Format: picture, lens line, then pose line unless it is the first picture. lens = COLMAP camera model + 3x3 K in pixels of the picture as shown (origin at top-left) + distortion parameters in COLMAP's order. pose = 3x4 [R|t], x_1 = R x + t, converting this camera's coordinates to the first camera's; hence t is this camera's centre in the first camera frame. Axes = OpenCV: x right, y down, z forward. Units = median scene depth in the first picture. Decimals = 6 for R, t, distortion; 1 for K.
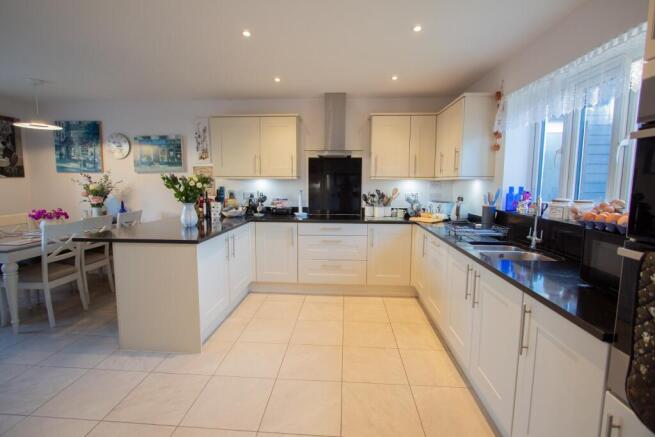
lens RADIAL K [[303.3, 0, 325.4], [0, 303.3, 214.1], [0, 0, 1]] dist [-0.014441, 0.001445]
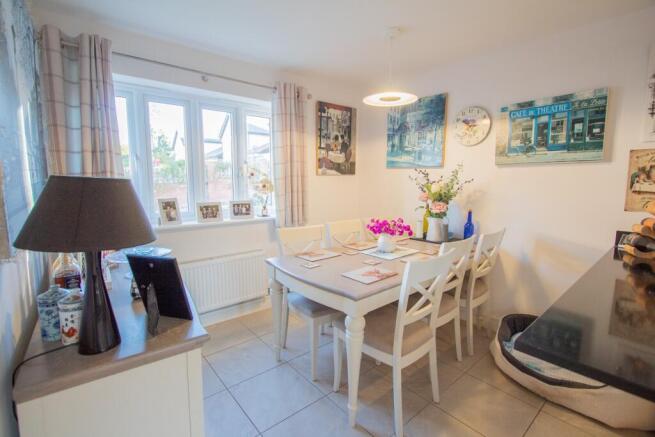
lens RADIAL K [[303.3, 0, 325.4], [0, 303.3, 214.1], [0, 0, 1]] dist [-0.014441, 0.001445]
pose [[0.689407, 0.083057, -0.719596, -0.422927], [-0.078943, 0.996103, 0.039340, -0.036814], [0.720059, 0.029686, 0.693277, 0.327845]]
